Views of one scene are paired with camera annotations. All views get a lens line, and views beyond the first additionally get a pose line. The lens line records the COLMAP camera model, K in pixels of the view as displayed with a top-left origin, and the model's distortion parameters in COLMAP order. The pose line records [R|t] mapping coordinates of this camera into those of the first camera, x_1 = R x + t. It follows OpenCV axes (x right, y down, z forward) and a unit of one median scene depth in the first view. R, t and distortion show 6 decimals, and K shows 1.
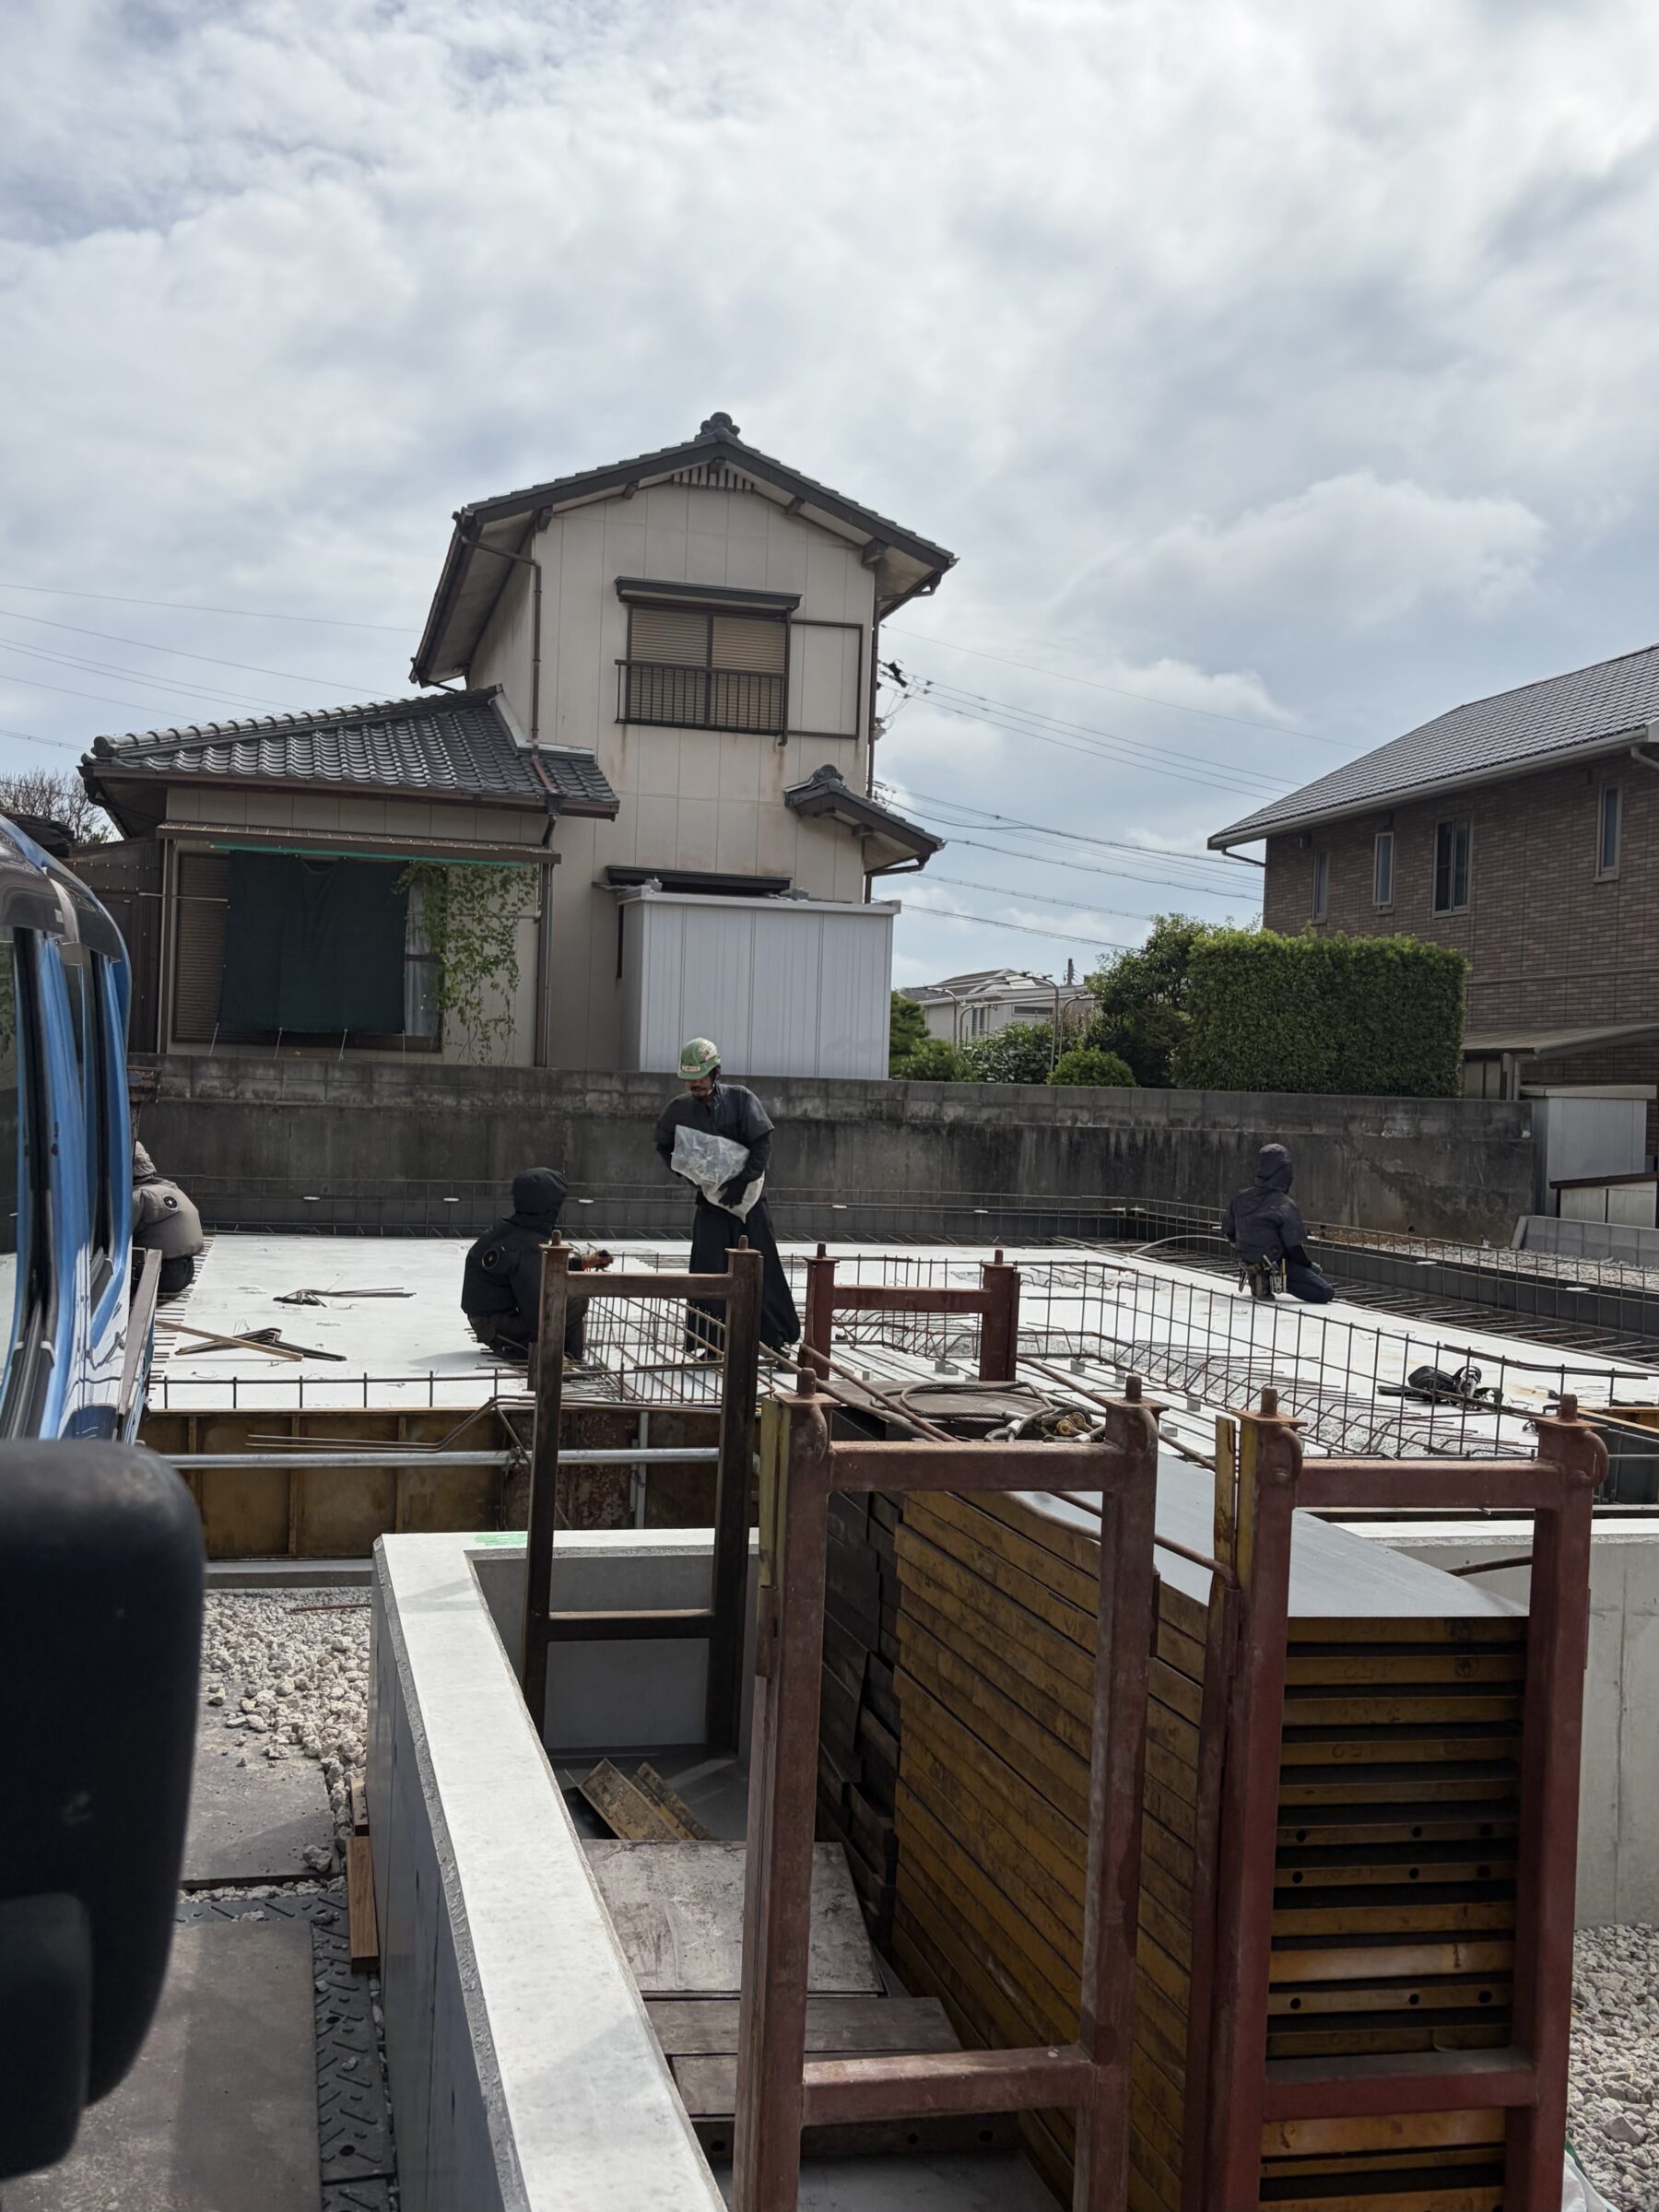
lens RADIAL K [[1891.5, 0, 690.5], [0, 1891.5, 1101.1], [0, 0, 1]] dist [0.081247, -0.004937]
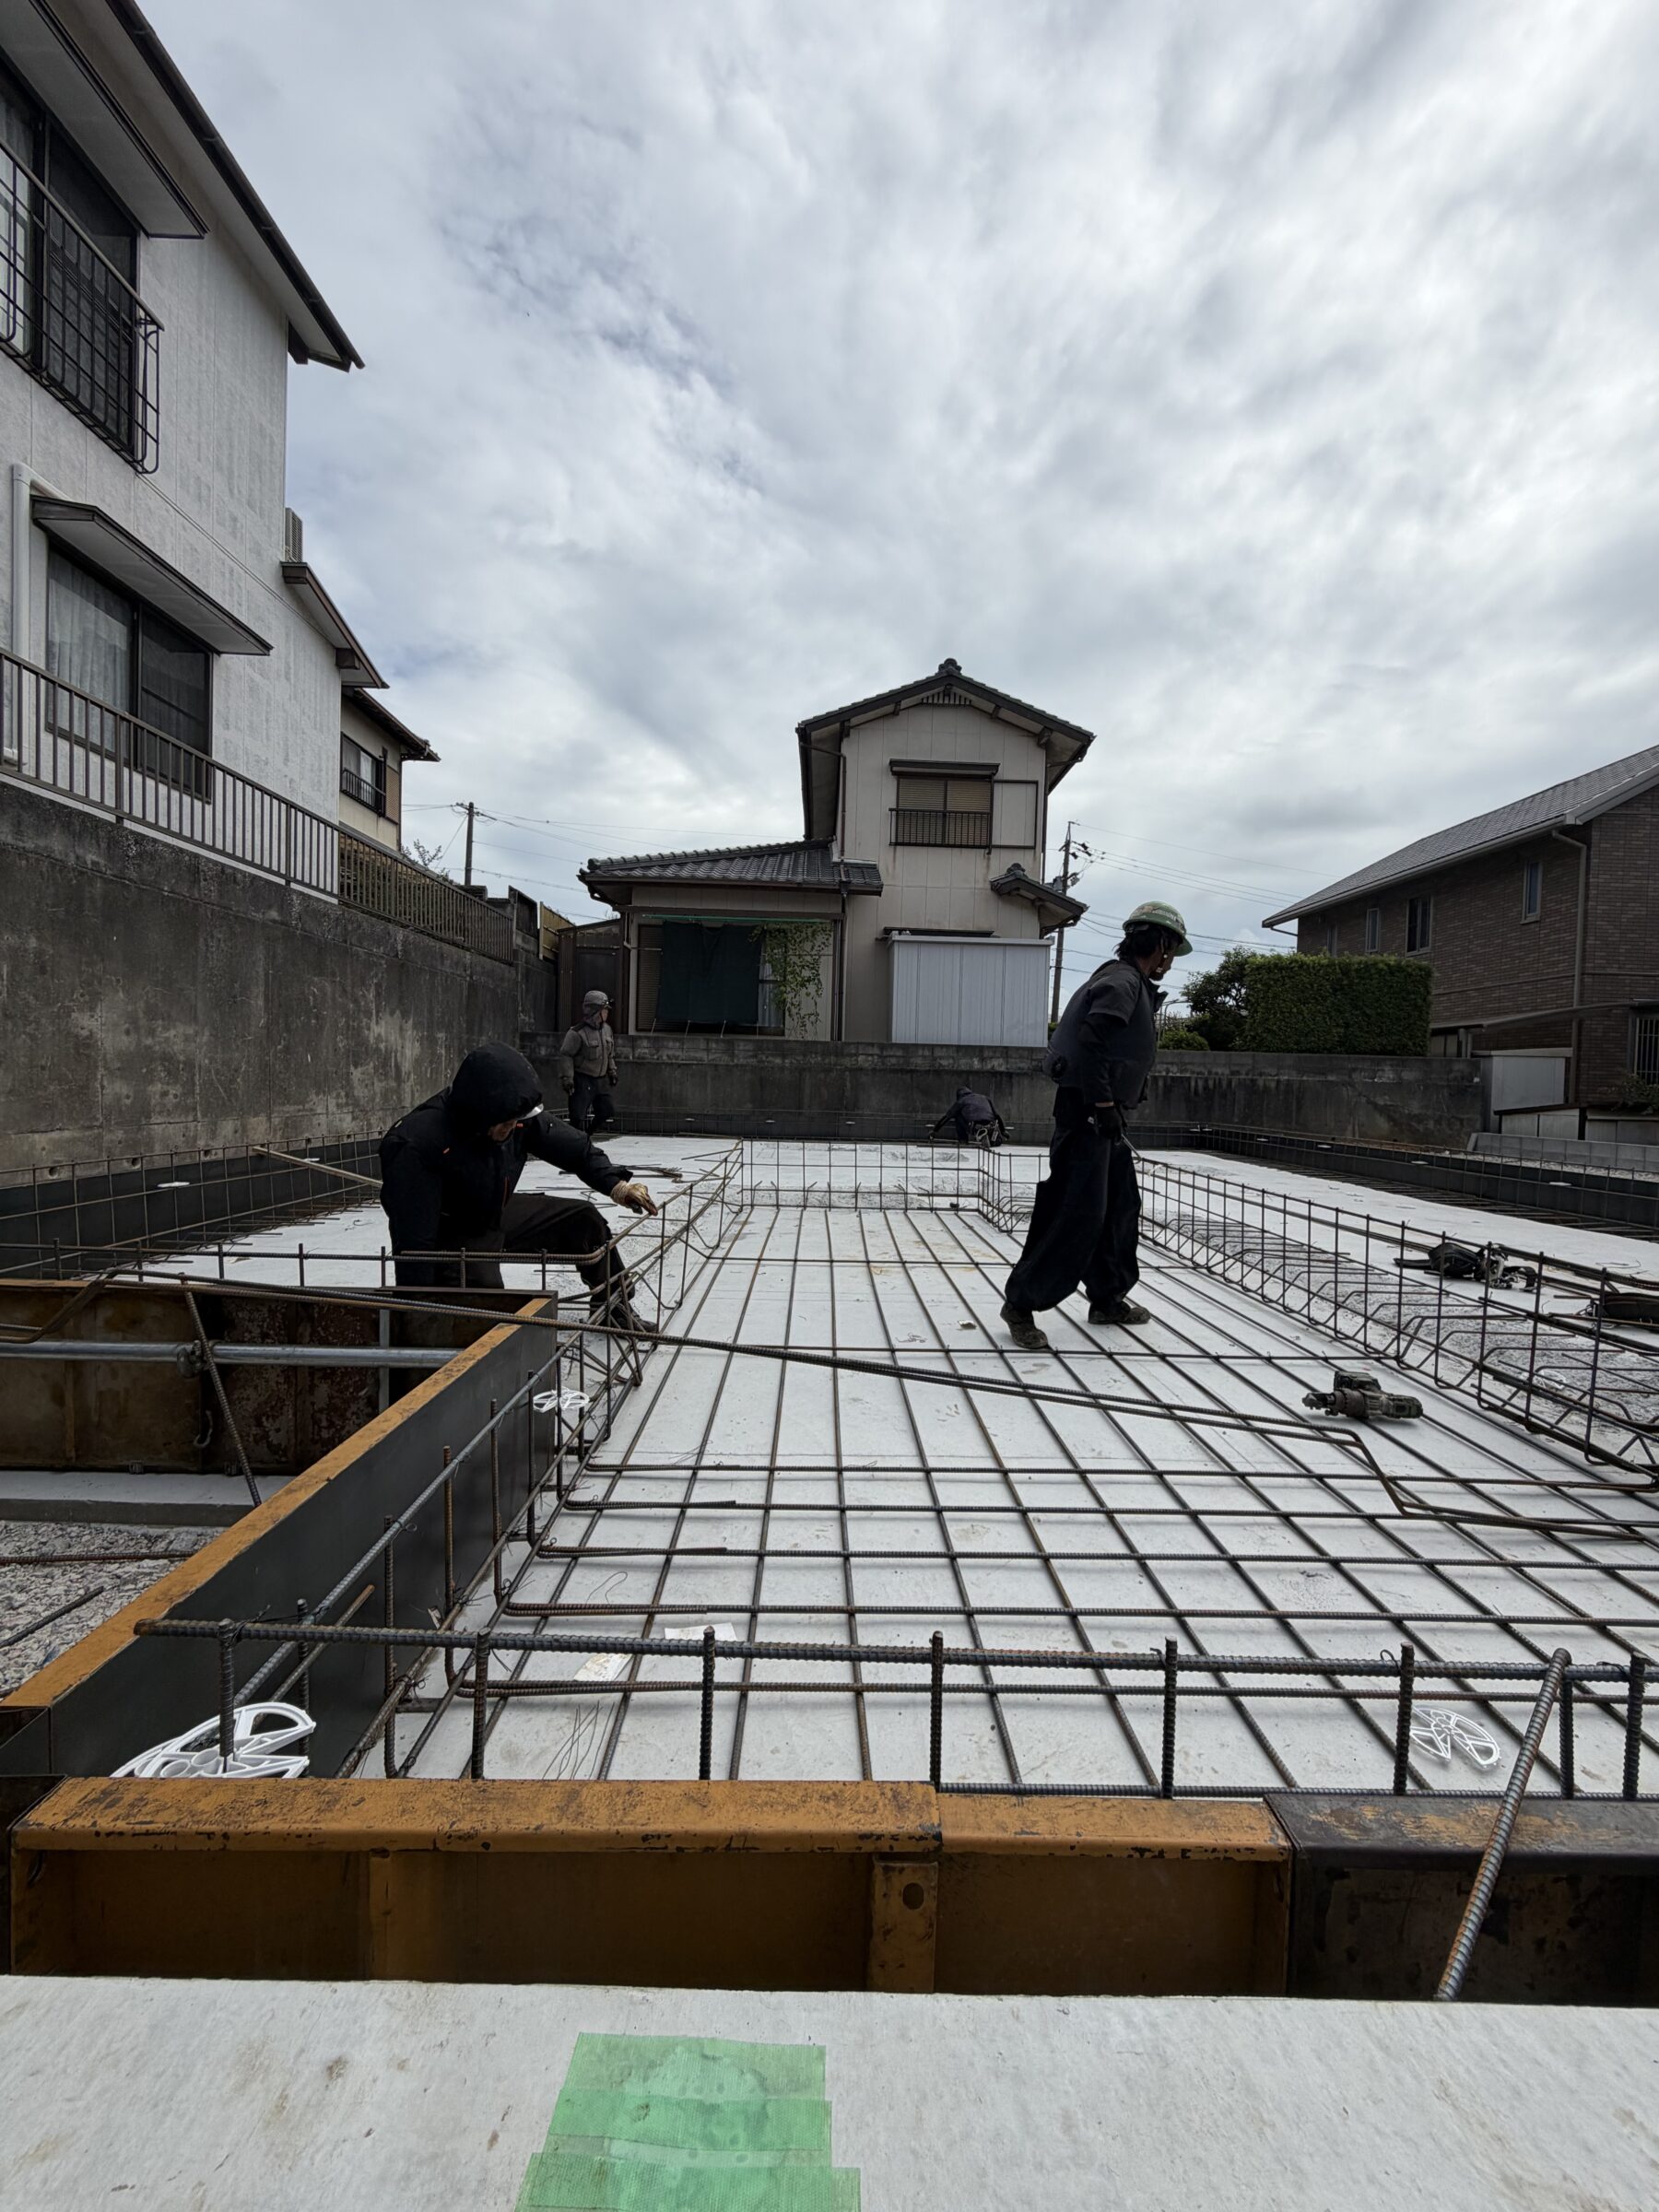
lens RADIAL K [[879.5, 0, 829.5], [0, 879.5, 1106.0], [0, 0, 1]] dist [0.000327, -0.000530]
pose [[0.980315, 0.000611, -0.197441, 0.067120], [0.002869, 0.999845, 0.017343, 0.024306], [0.197421, -0.017569, 0.980161, 0.208032]]
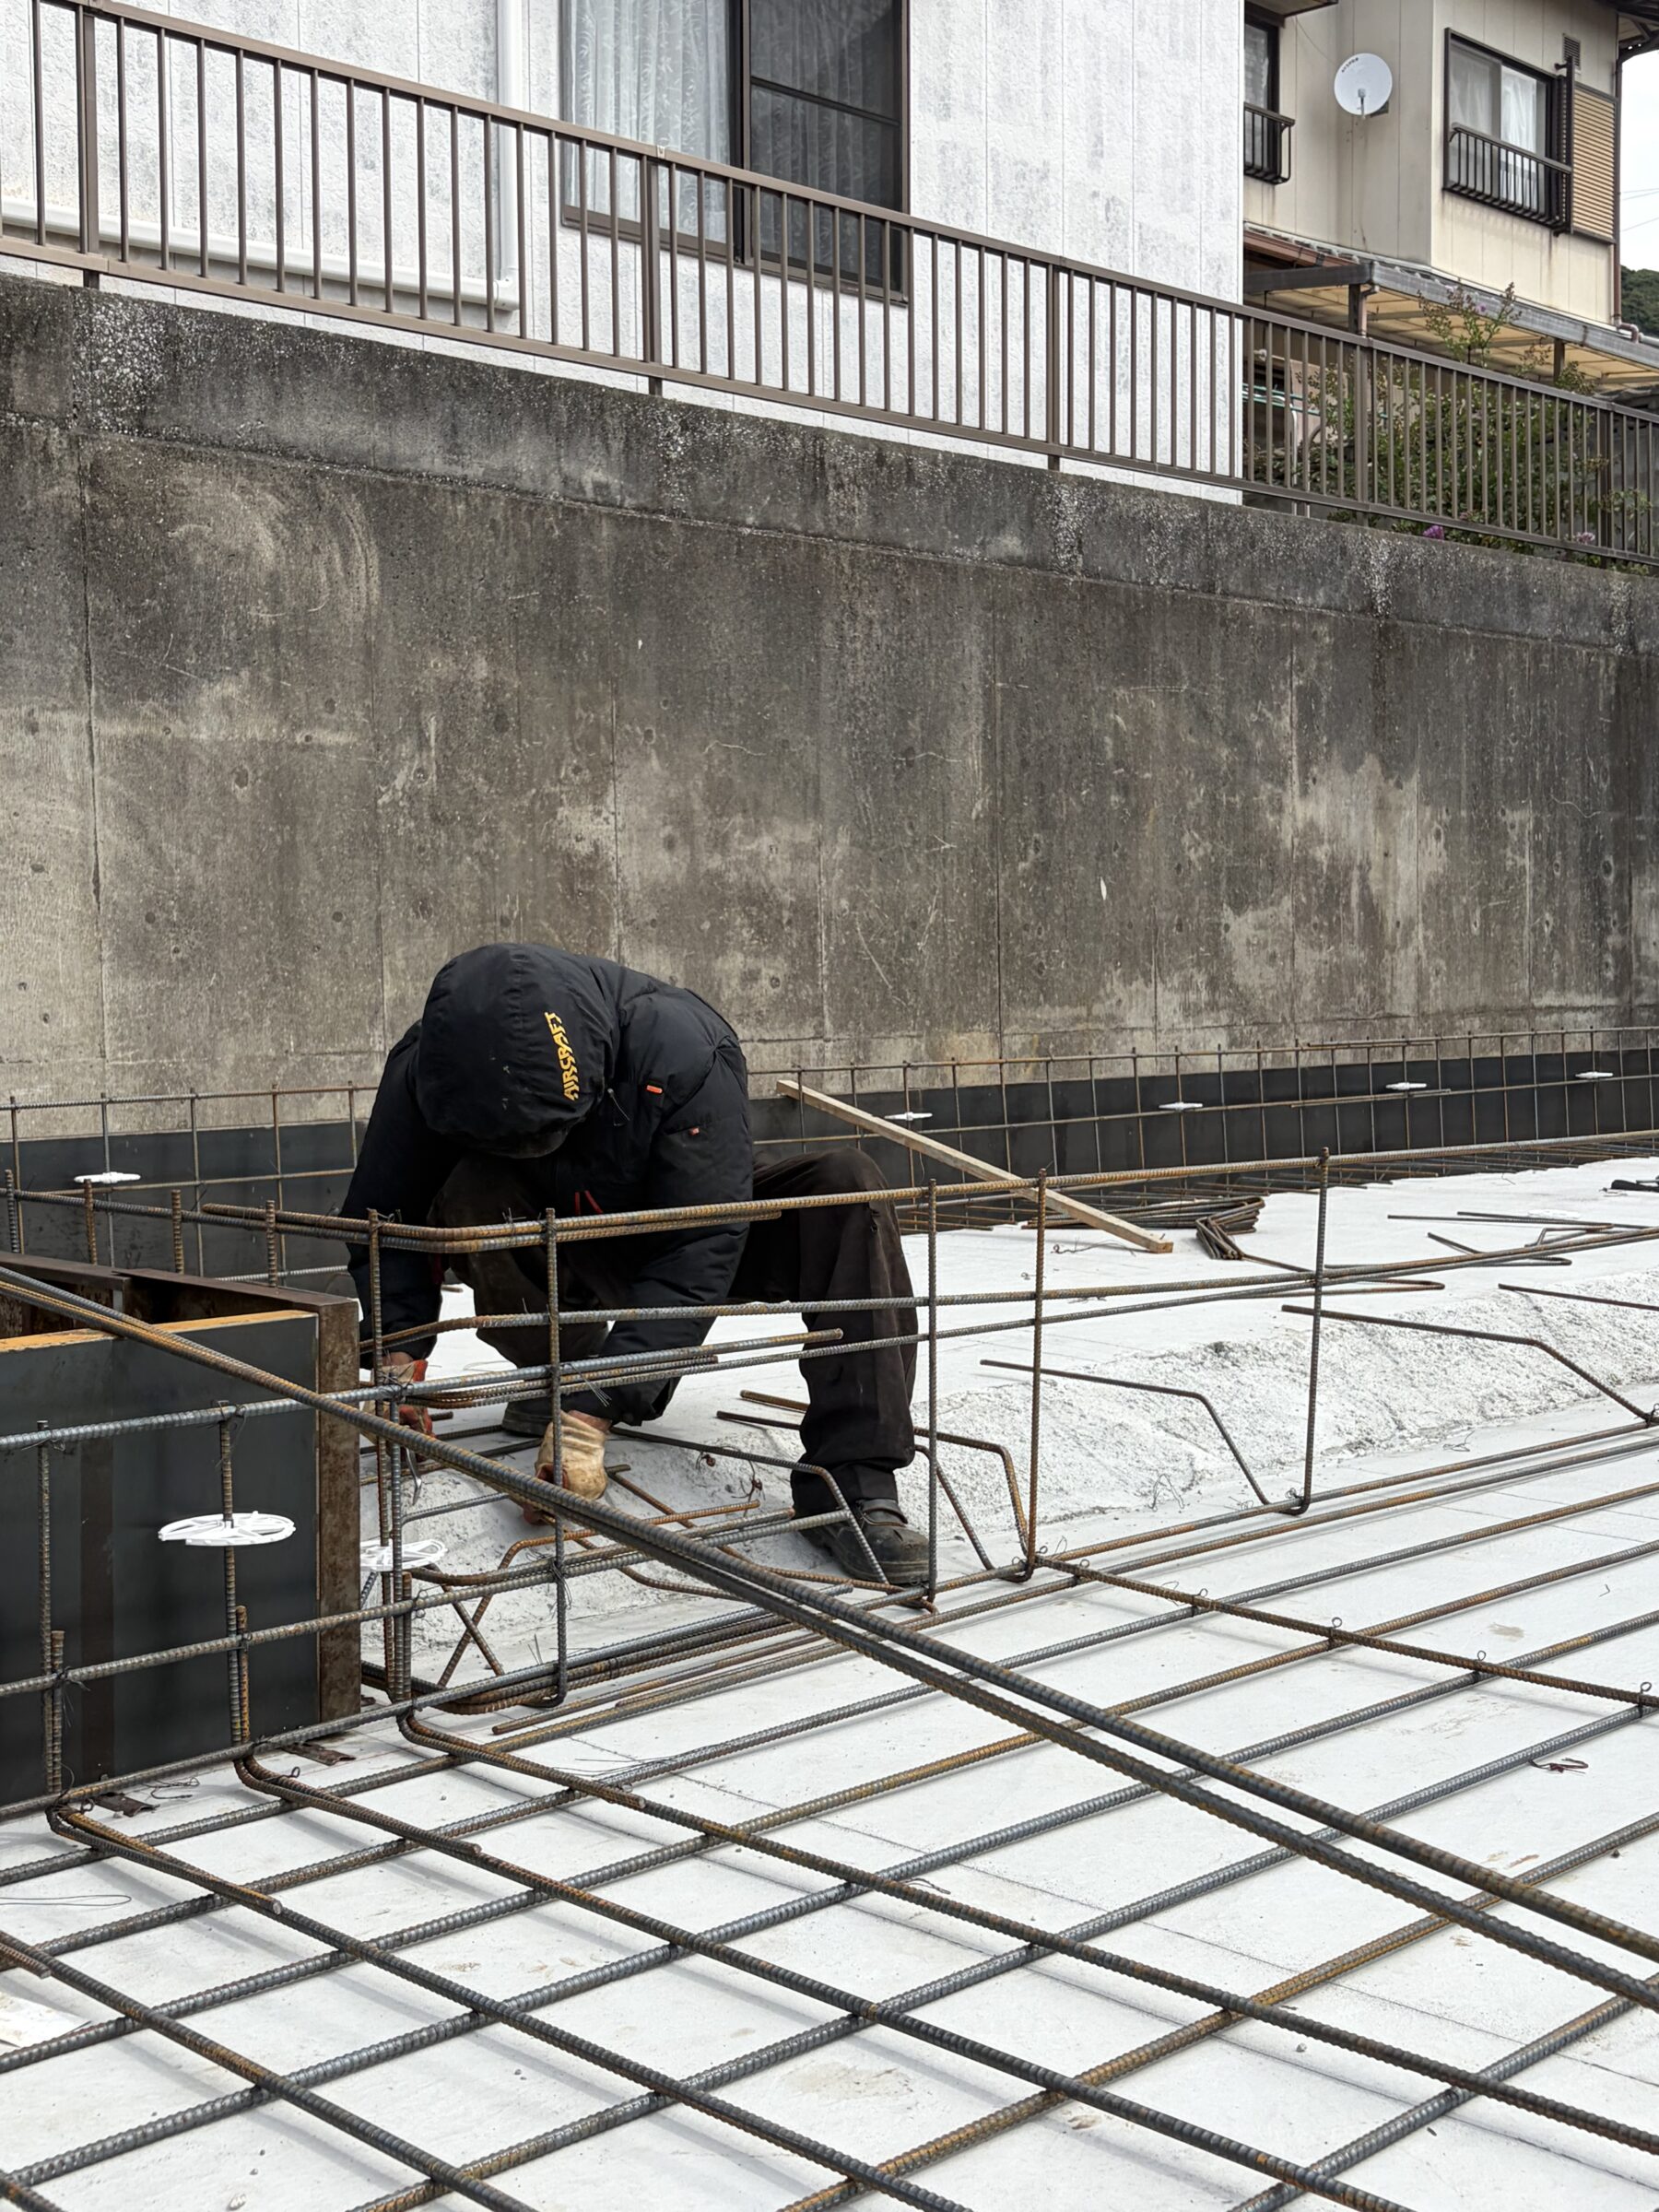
lens RADIAL K [[2625.4, 0, 829.5], [0, 2625.4, 1106.0], [0, 0, 1]] dist [0.138301, -0.359784]
pose [[0.528278, 0.009736, -0.849016, 0.143527], [0.021262, 0.999469, 0.024691, 0.035818], [0.848805, -0.031096, 0.527790, 0.255867]]
